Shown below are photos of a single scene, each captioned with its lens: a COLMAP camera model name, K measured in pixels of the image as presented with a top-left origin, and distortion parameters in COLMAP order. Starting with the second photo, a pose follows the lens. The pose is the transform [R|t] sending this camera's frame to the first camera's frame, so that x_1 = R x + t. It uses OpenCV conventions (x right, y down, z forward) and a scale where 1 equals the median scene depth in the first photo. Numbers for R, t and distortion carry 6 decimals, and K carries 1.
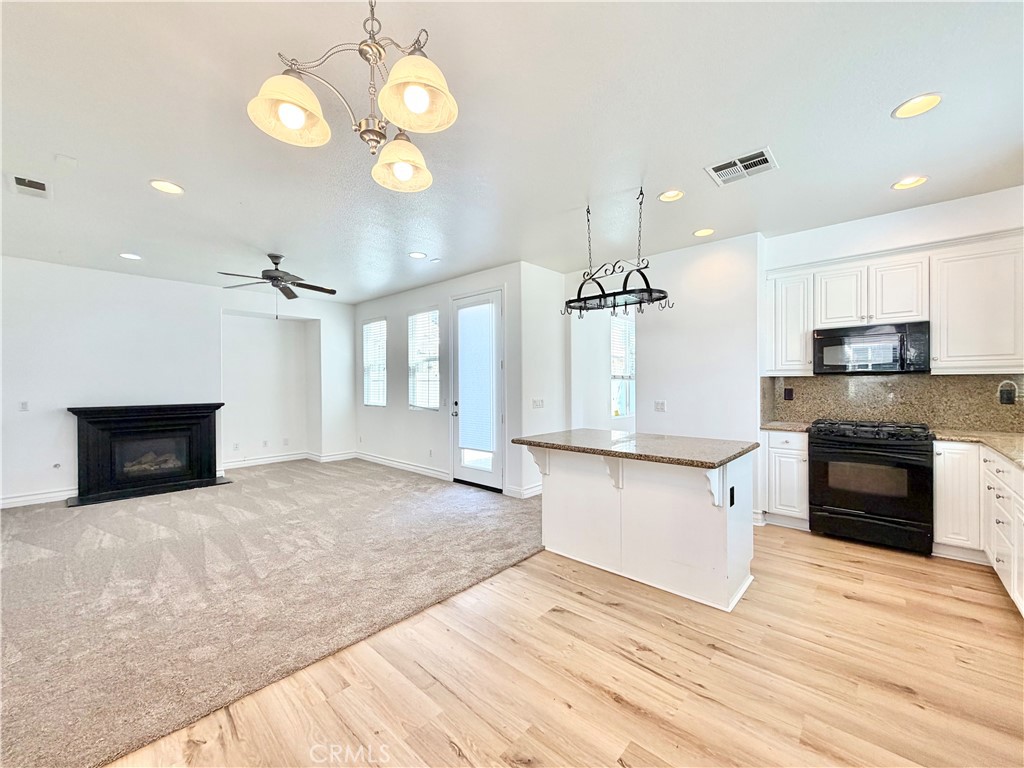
lens RADIAL K [[409.7, 0, 508.4], [0, 409.7, 387.1], [0, 0, 1]] dist [-0.000461, 0.000461]
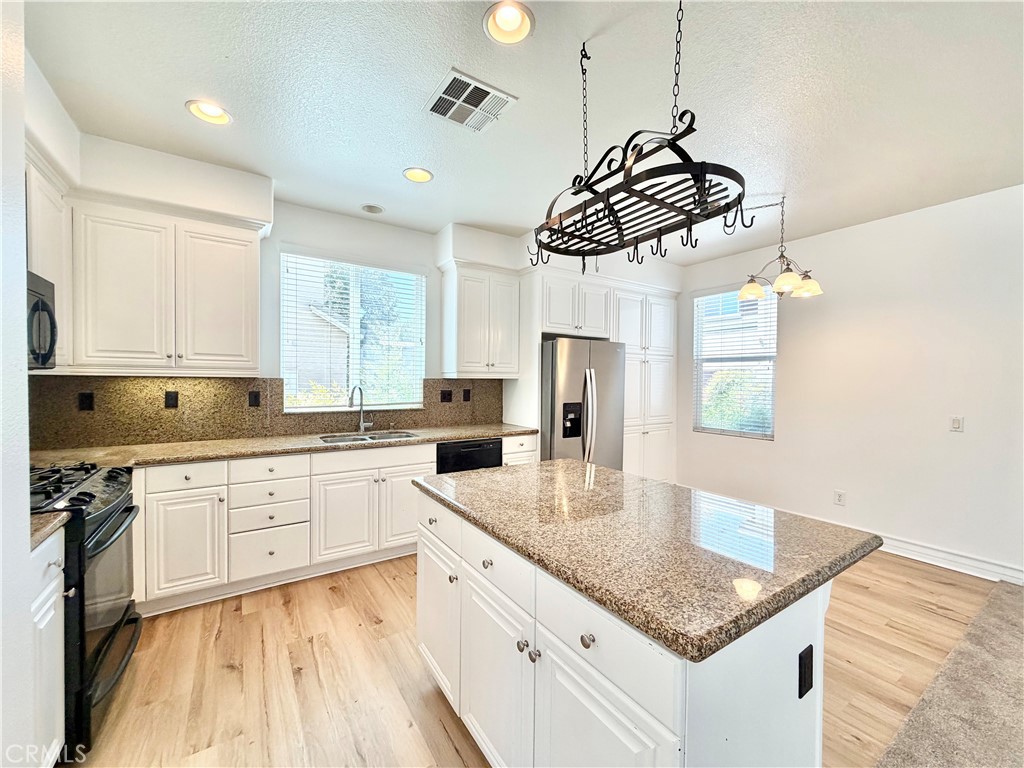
lens RADIAL K [[409.7, 0, 508.4], [0, 409.7, 387.1], [0, 0, 1]] dist [-0.000461, 0.000461]
pose [[-0.969255, -0.009237, 0.245885, 0.166993], [-0.003587, 0.999719, 0.023414, -0.018106], [-0.246032, 0.021812, -0.969016, 0.923922]]
